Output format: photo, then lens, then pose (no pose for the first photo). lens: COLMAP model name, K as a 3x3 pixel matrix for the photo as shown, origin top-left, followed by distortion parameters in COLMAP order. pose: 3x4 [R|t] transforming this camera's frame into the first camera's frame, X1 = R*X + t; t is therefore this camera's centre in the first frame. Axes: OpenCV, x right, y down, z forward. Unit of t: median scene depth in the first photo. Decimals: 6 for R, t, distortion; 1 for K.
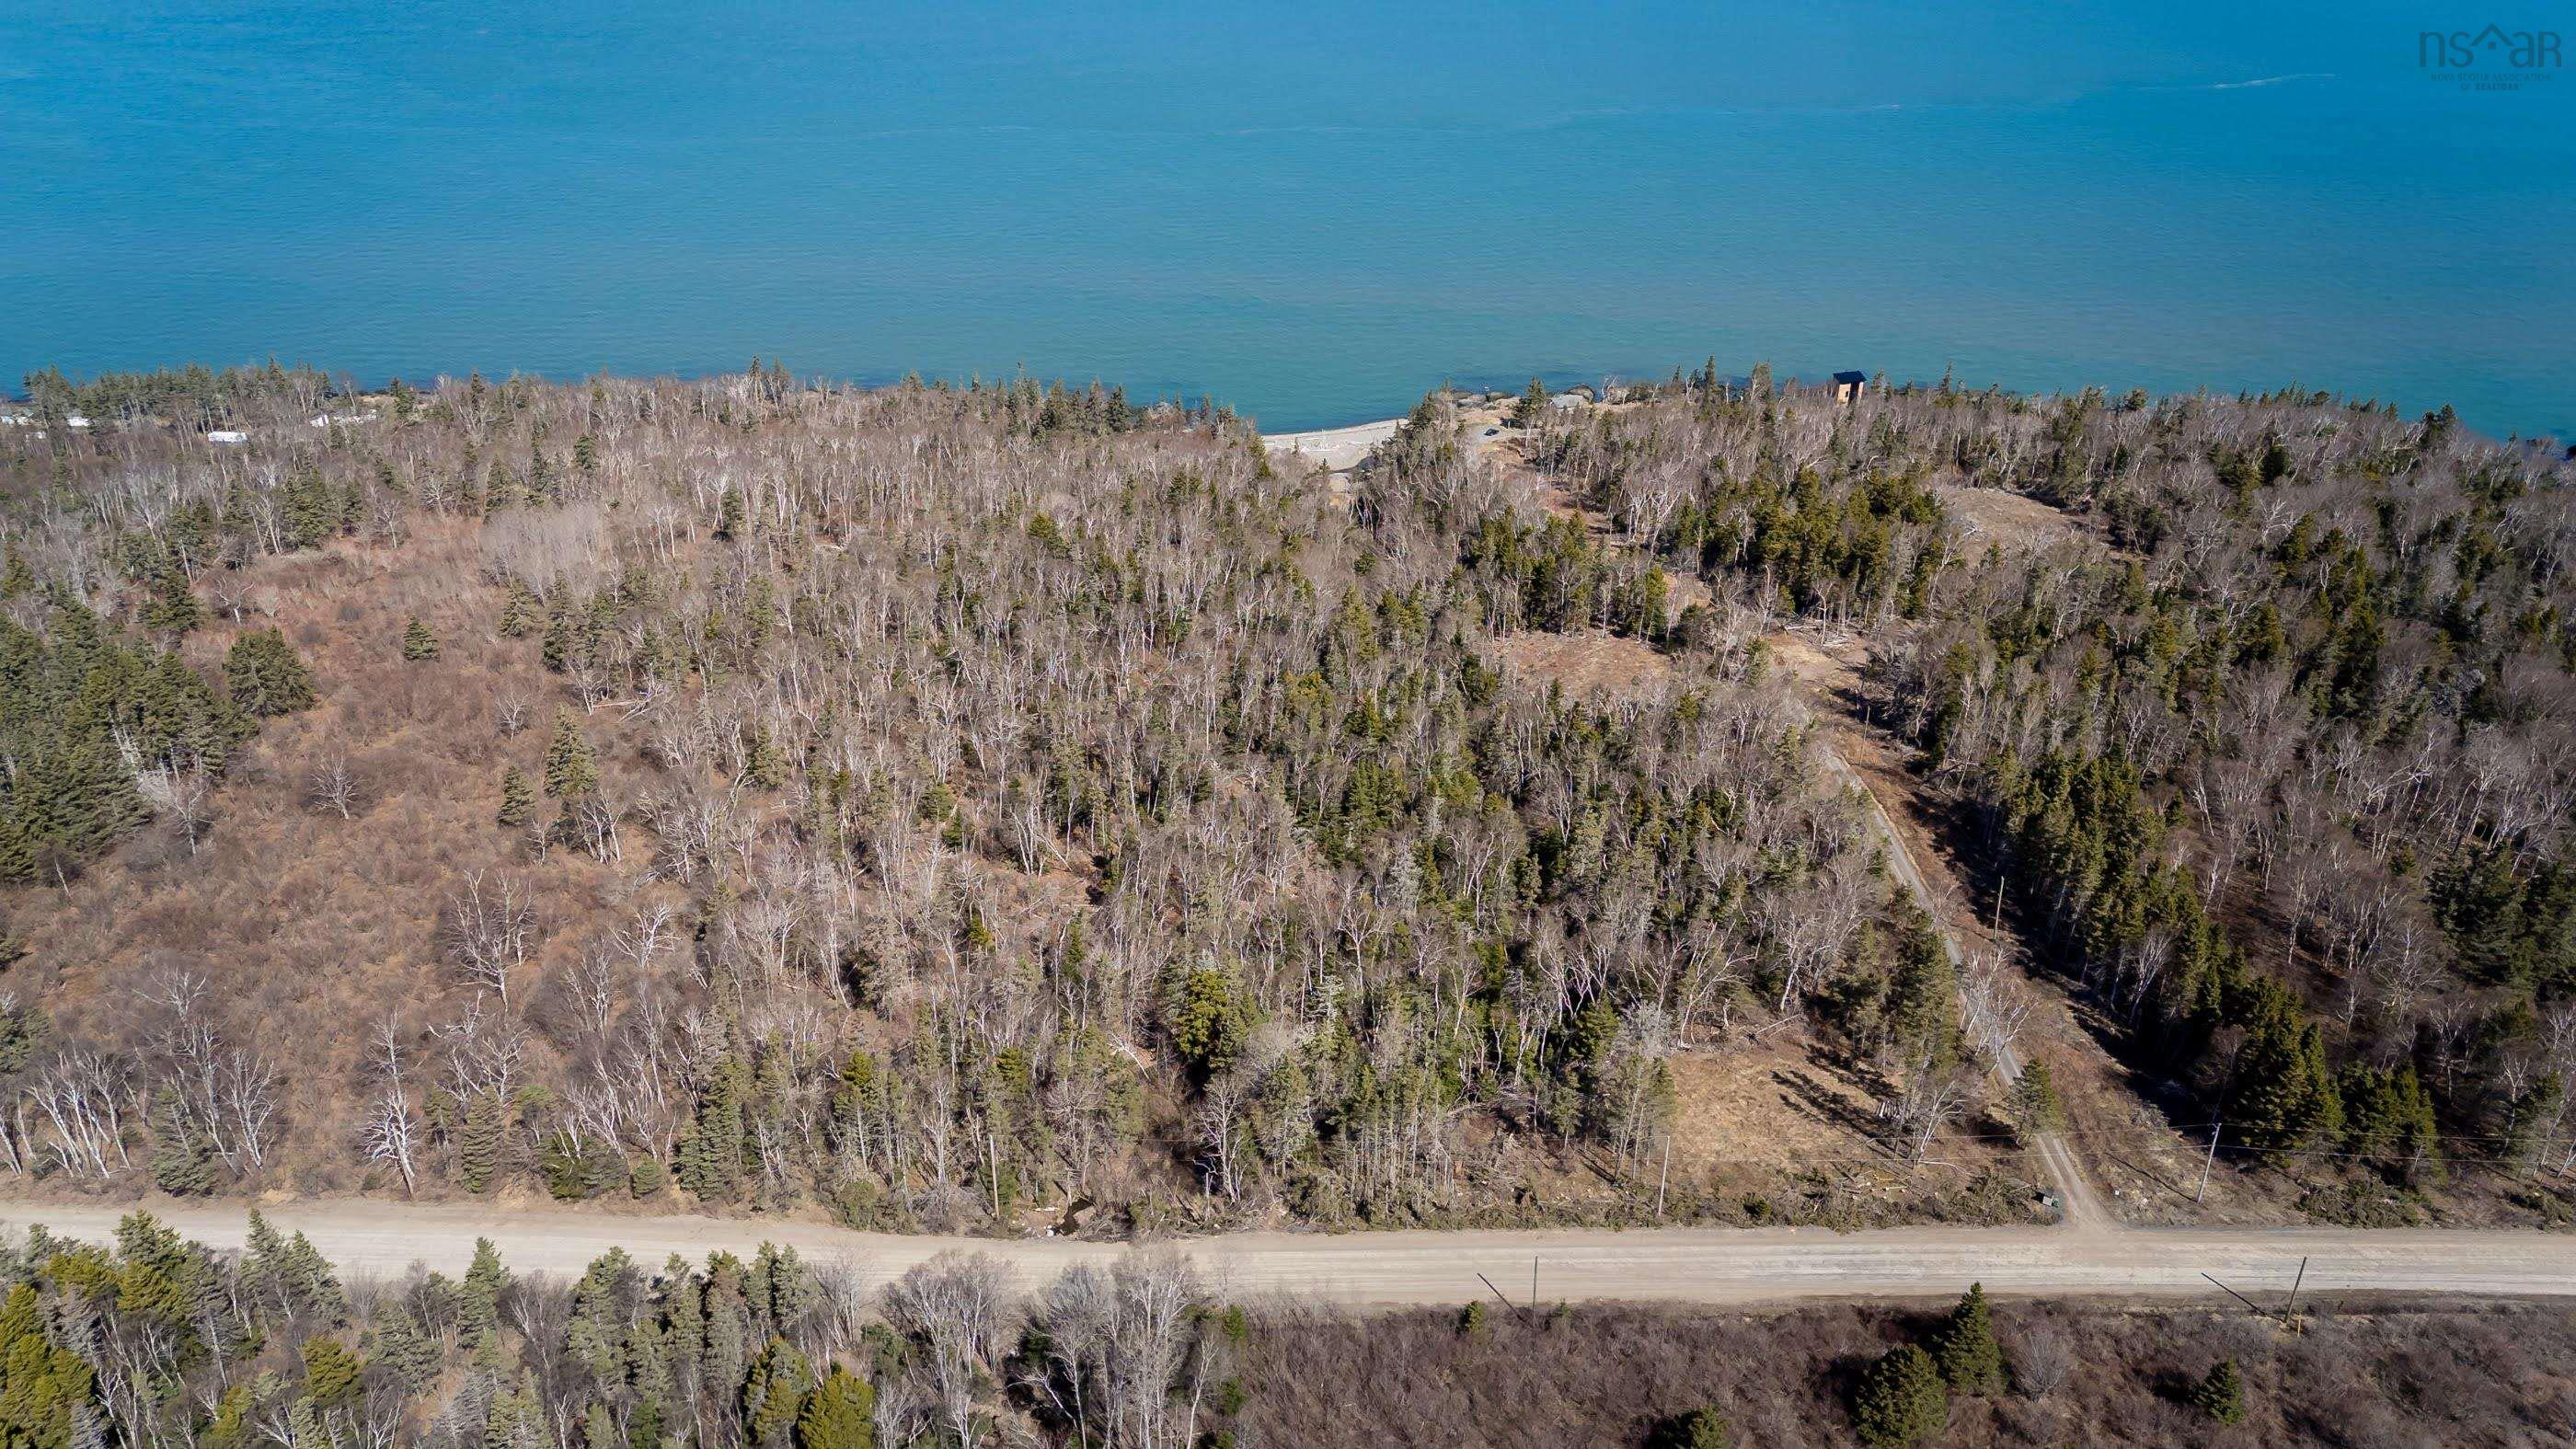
lens RADIAL K [[1875.8, 0, 1308.0], [0, 1875.8, 718.7], [0, 0, 1]] dist [0.084069, -0.088453]
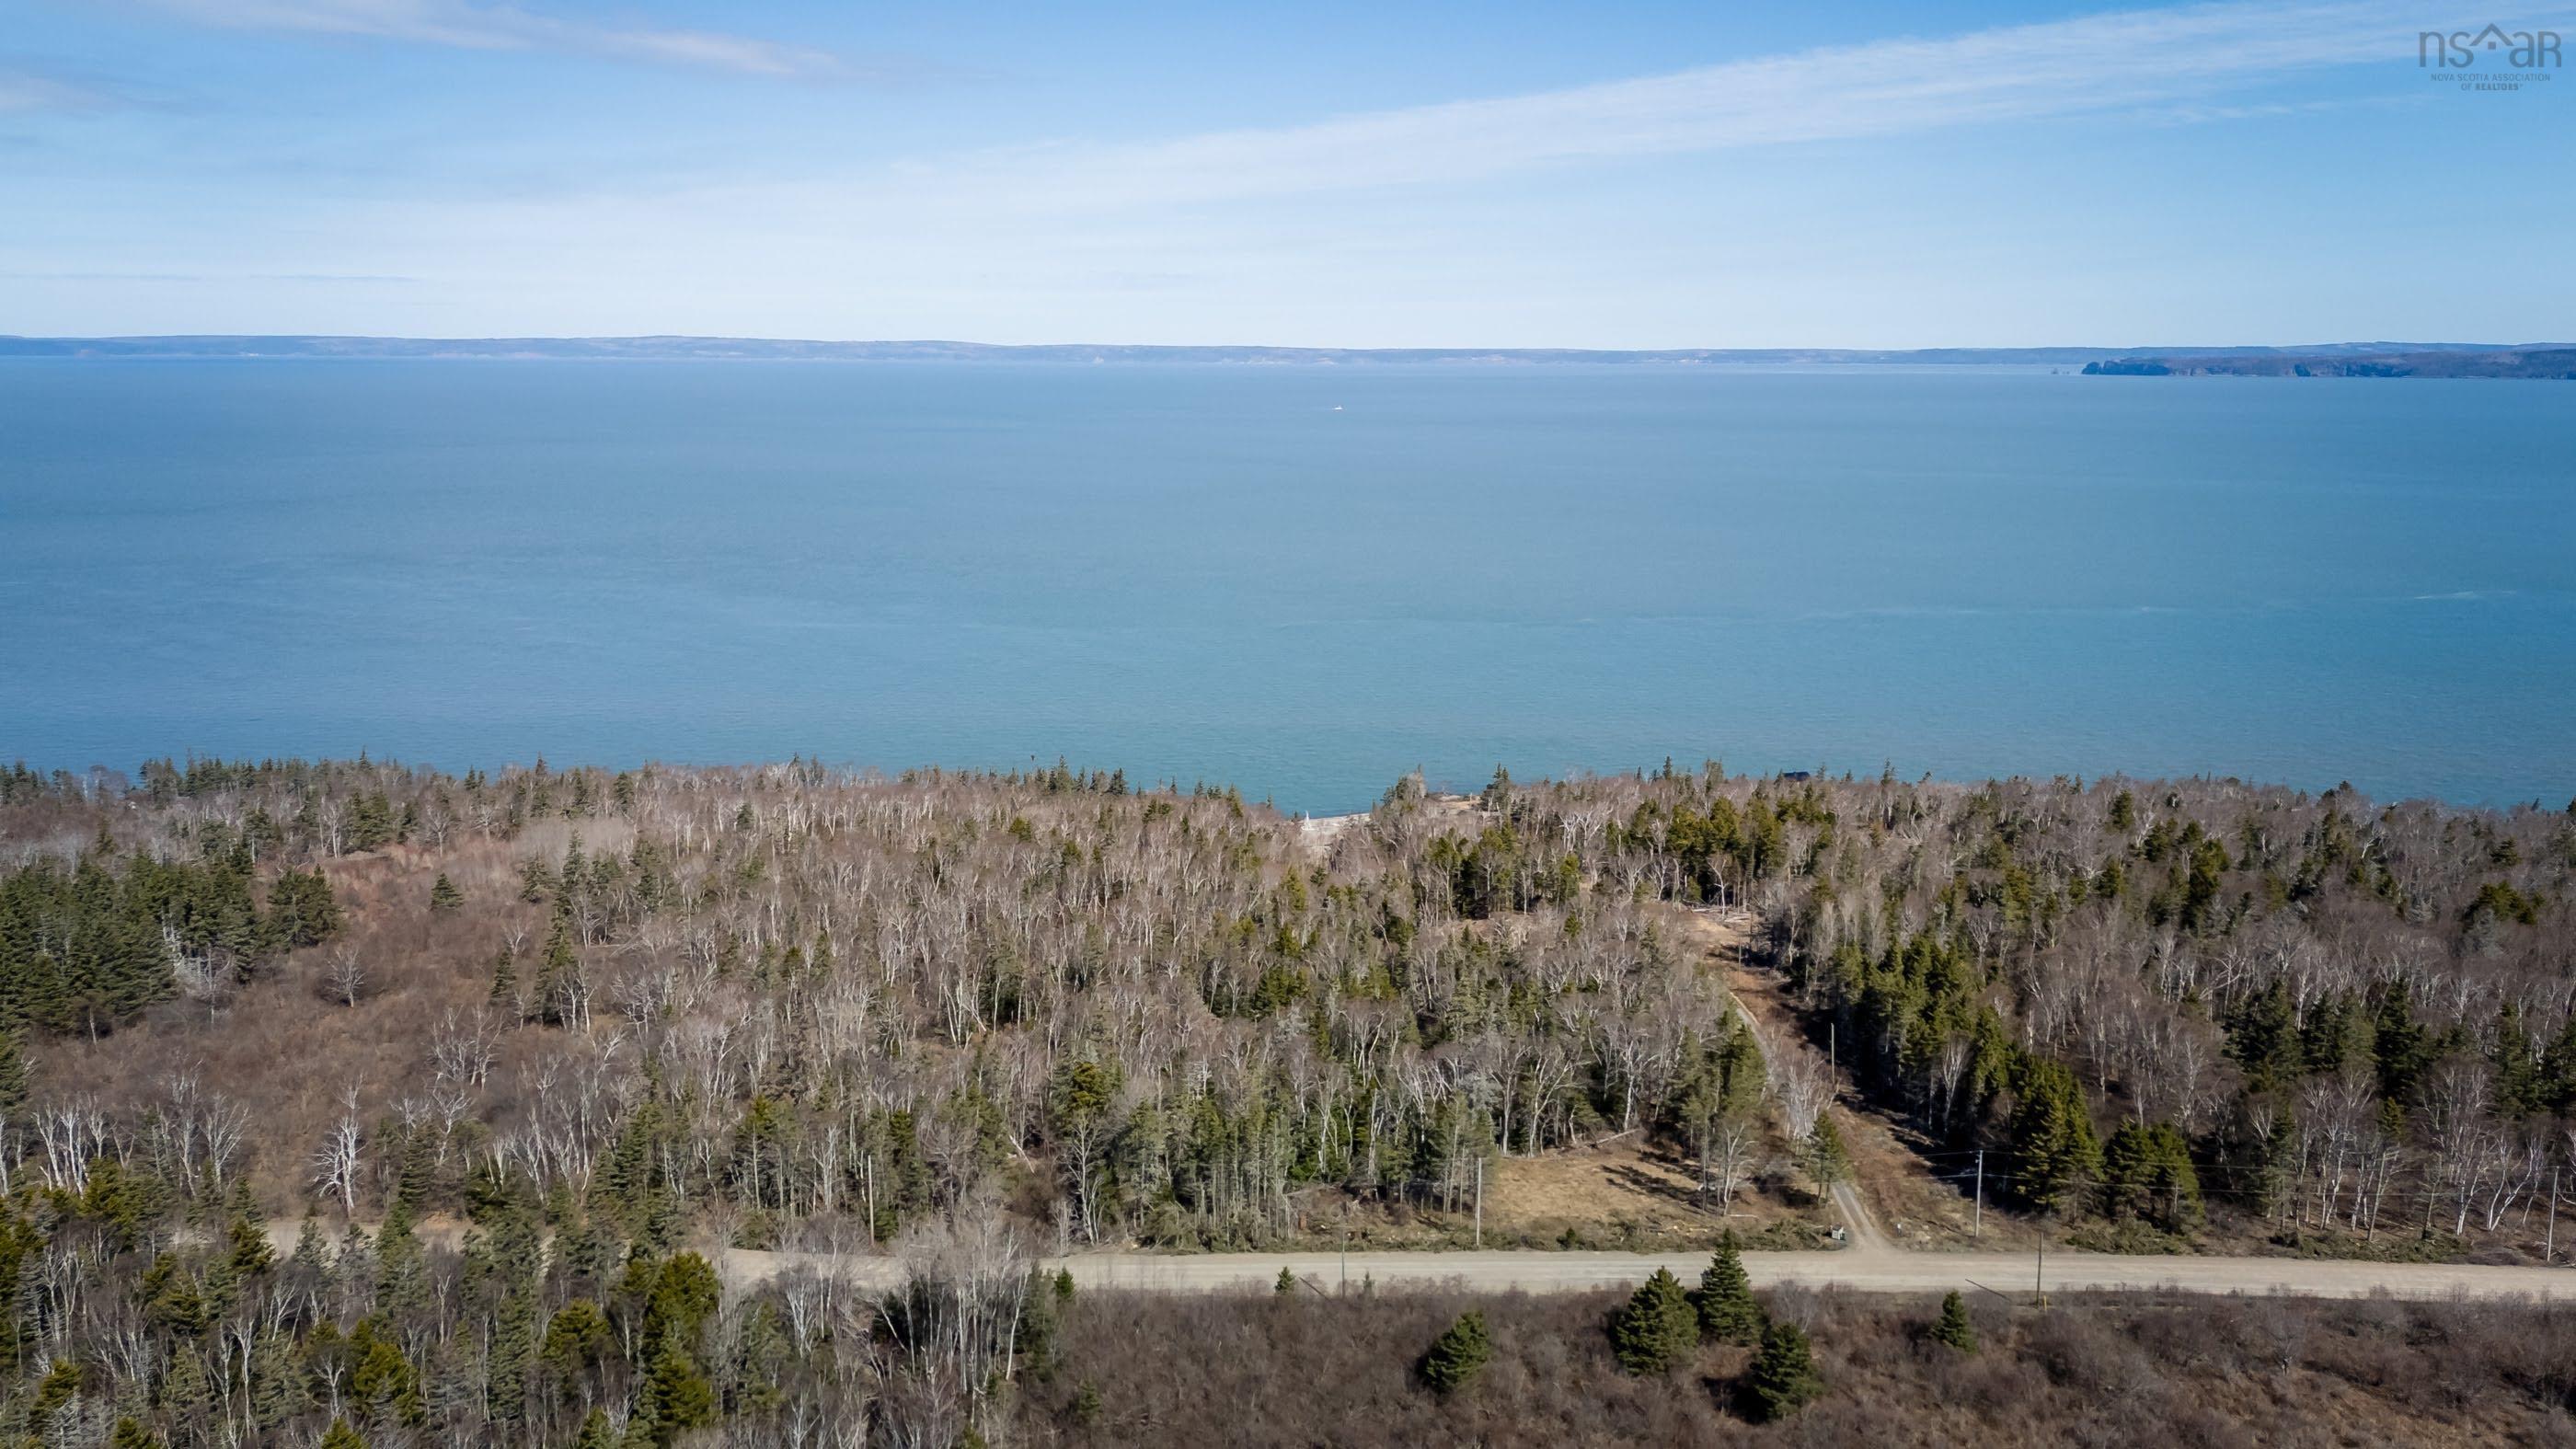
lens RADIAL K [[1875.8, 0, 1308.0], [0, 1875.8, 718.7], [0, 0, 1]] dist [0.084069, -0.088453]
pose [[0.999322, 0.006576, -0.036218, 0.117758], [-0.016930, 0.955781, -0.293592, 0.275191], [0.032685, 0.294007, 0.955244, -0.117188]]
